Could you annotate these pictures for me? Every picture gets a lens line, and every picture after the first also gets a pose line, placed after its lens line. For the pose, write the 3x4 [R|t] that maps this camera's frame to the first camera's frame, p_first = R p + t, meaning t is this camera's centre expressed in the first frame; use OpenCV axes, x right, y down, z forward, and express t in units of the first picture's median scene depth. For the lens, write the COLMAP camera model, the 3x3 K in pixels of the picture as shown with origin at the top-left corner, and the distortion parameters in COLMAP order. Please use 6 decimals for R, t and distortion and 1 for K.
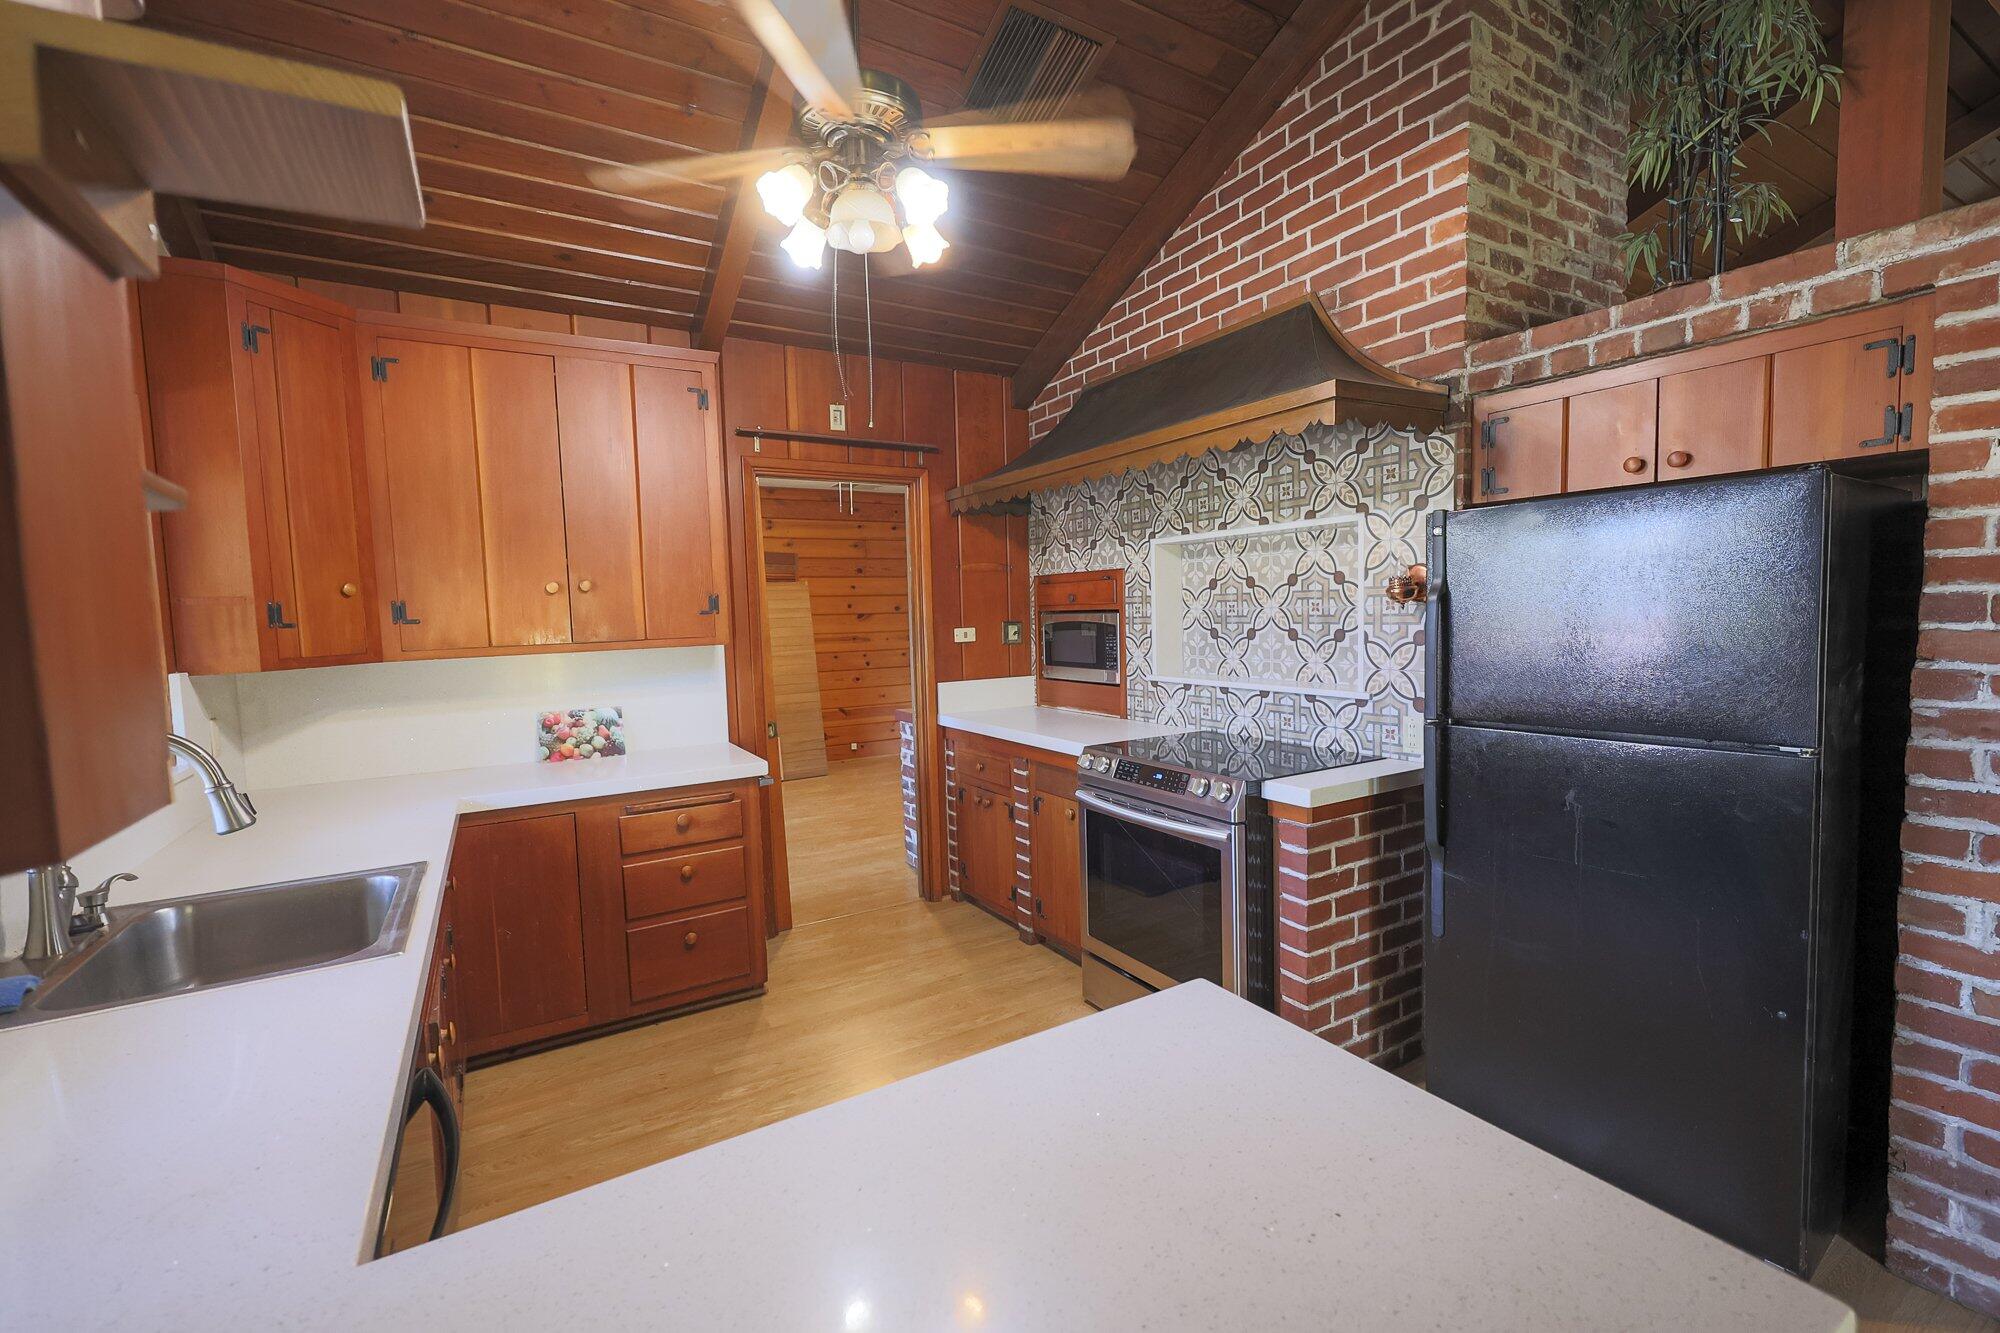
lens RADIAL K [[855.2, 0, 1007.1], [0, 855.2, 667.7], [0, 0, 1]] dist [0.001228, 0.000812]
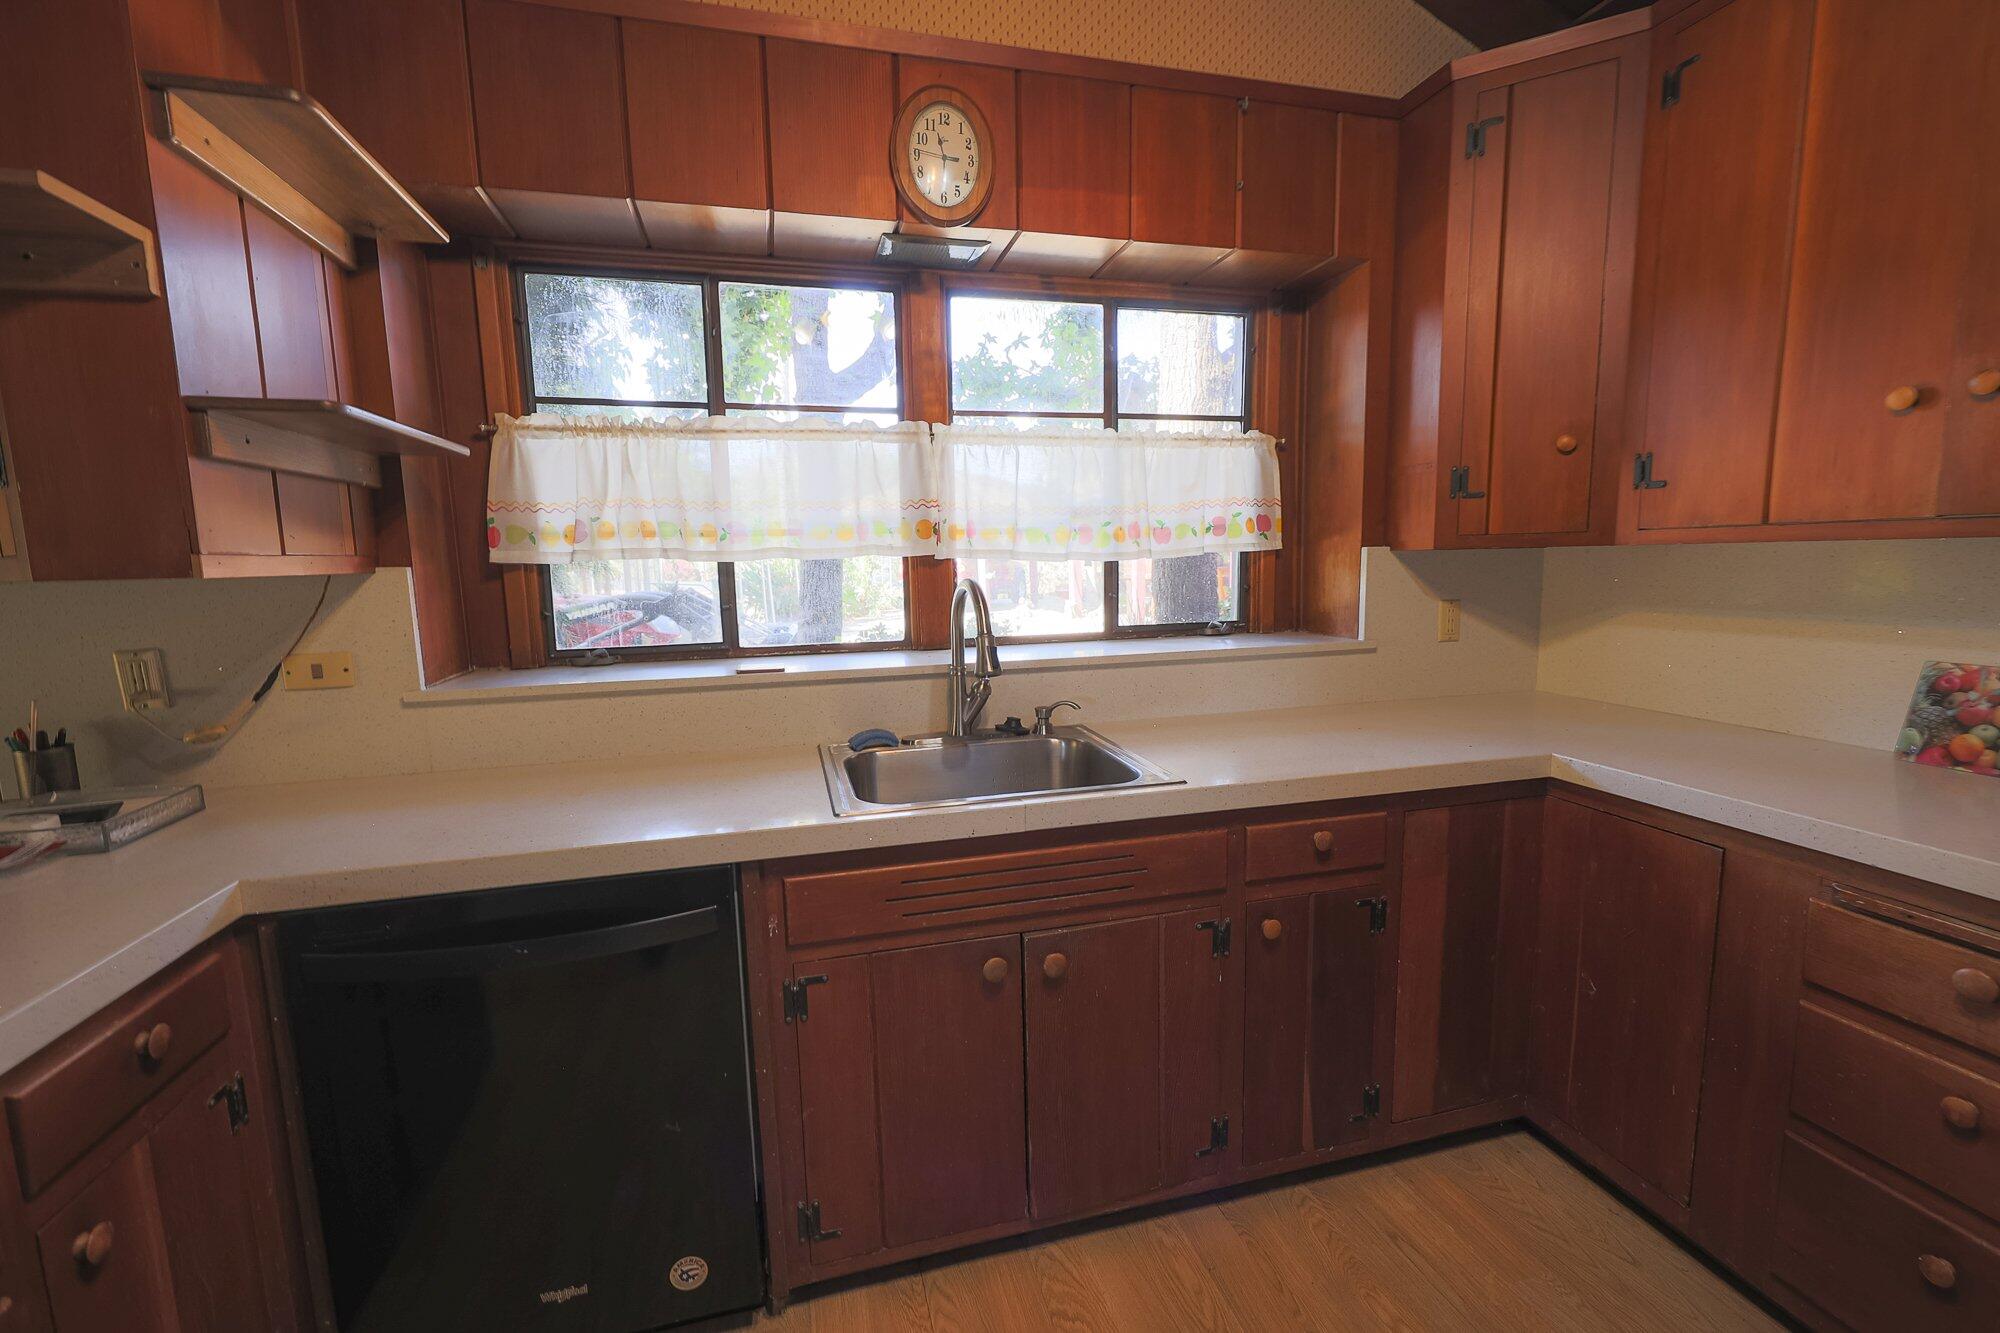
lens RADIAL K [[855.2, 0, 1007.1], [0, 855.2, 667.7], [0, 0, 1]] dist [0.001228, 0.000812]
pose [[-0.272140, 0.160217, -0.948826, 0.079319], [-0.040011, 0.983304, 0.177515, -0.011441], [0.961425, 0.086273, -0.261186, 0.658374]]
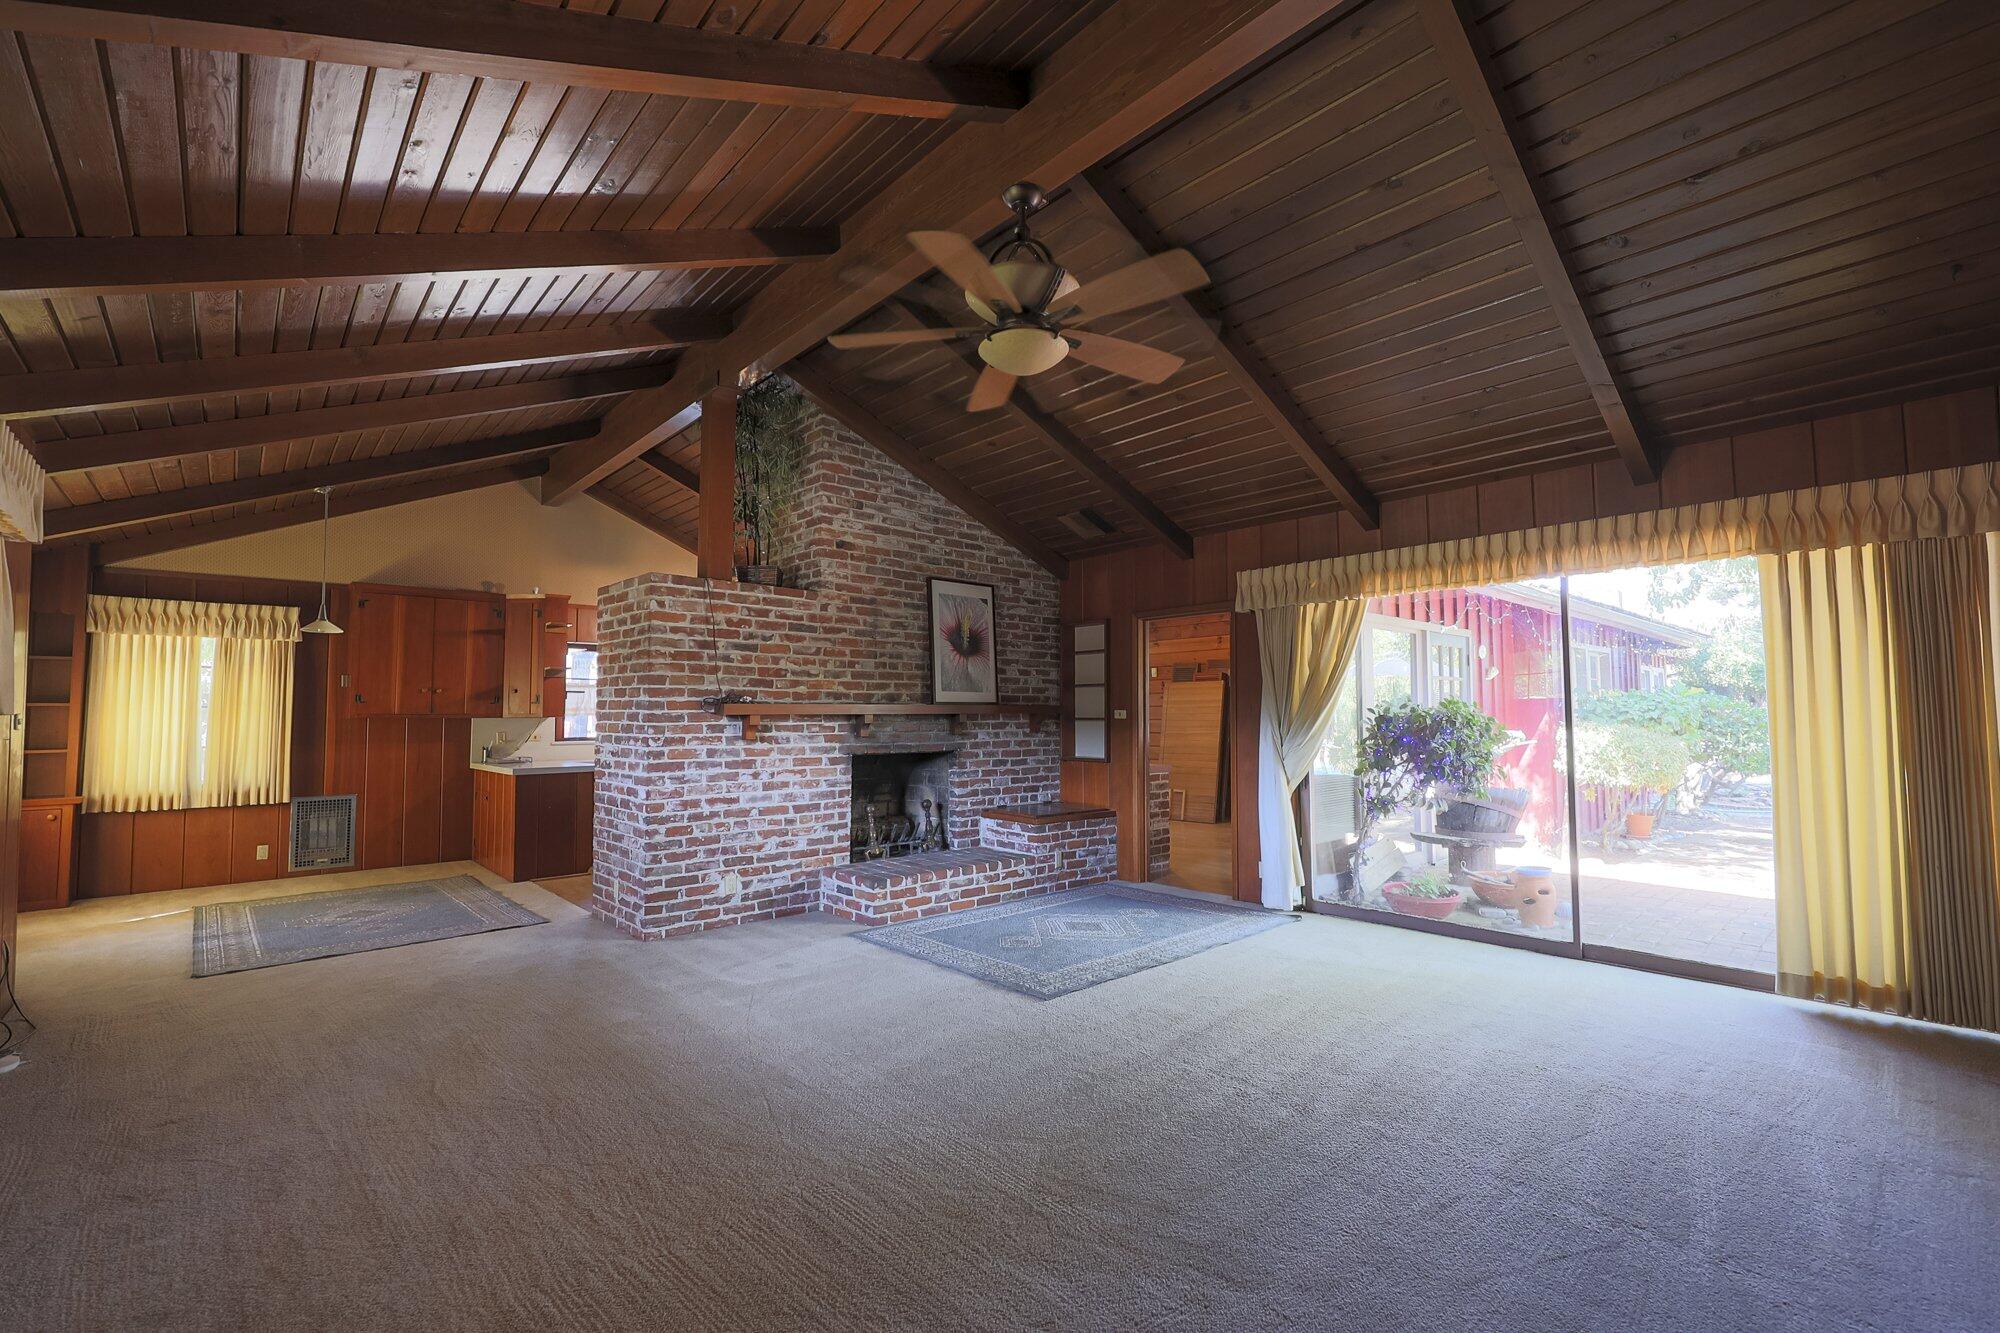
lens RADIAL K [[855.2, 0, 1007.1], [0, 855.2, 667.7], [0, 0, 1]] dist [0.001228, 0.000812]
pose [[0.194307, -0.027586, -0.980553, 2.621713], [-0.070858, 0.996598, -0.042079, -0.104385], [0.978378, 0.077657, 0.191691, 1.010301]]
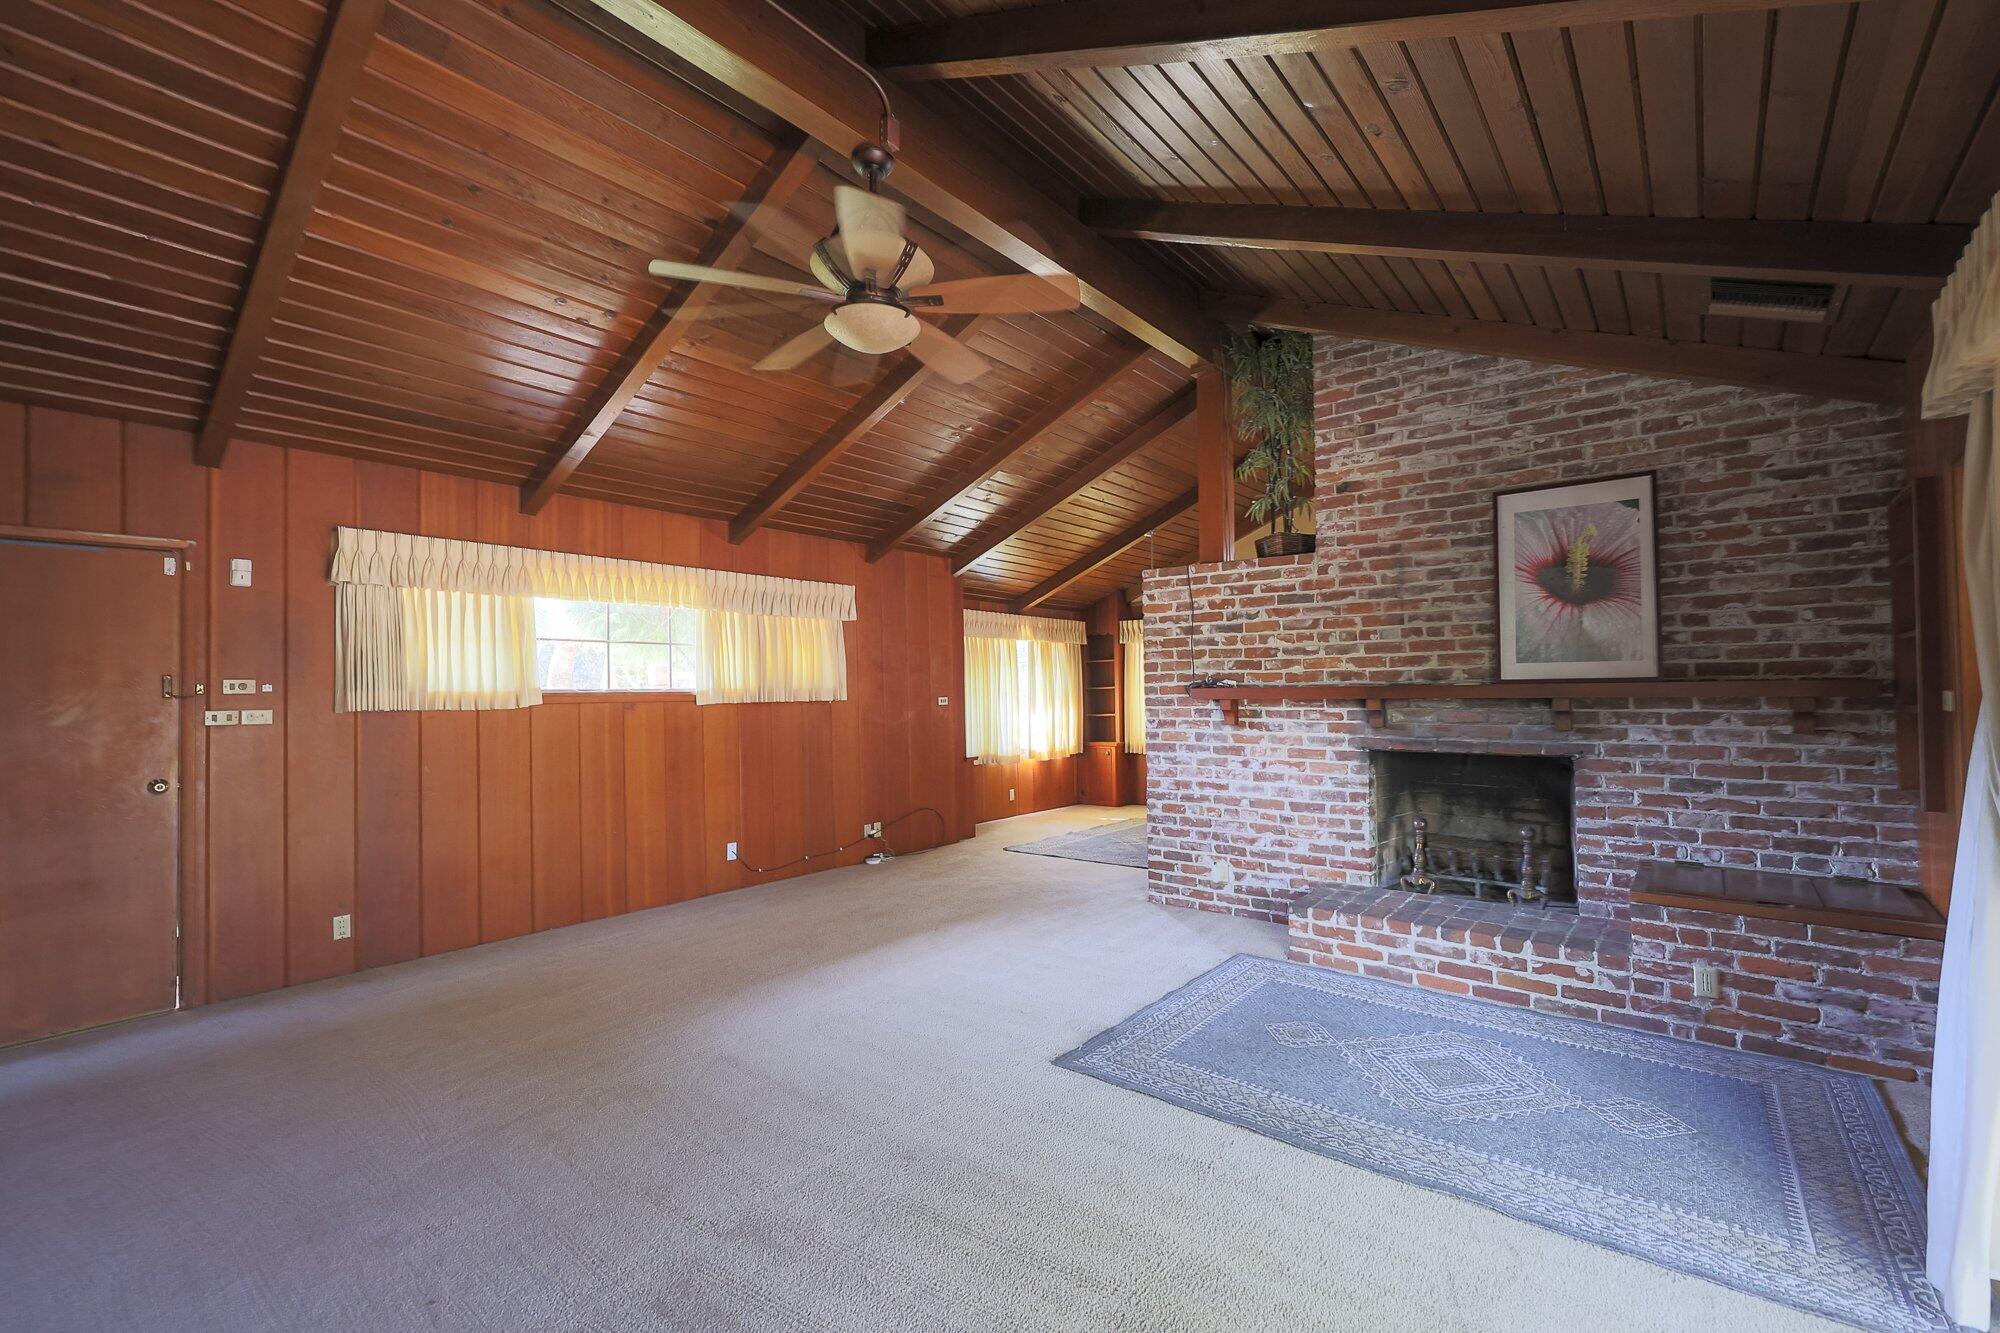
lens RADIAL K [[855.2, 0, 1007.1], [0, 855.2, 667.7], [0, 0, 1]] dist [0.001228, 0.000812]
pose [[-0.939928, 0.028504, -0.340180, 1.774131], [0.012867, 0.998758, 0.048134, -0.192149], [0.341130, 0.040866, -0.939128, 2.256964]]
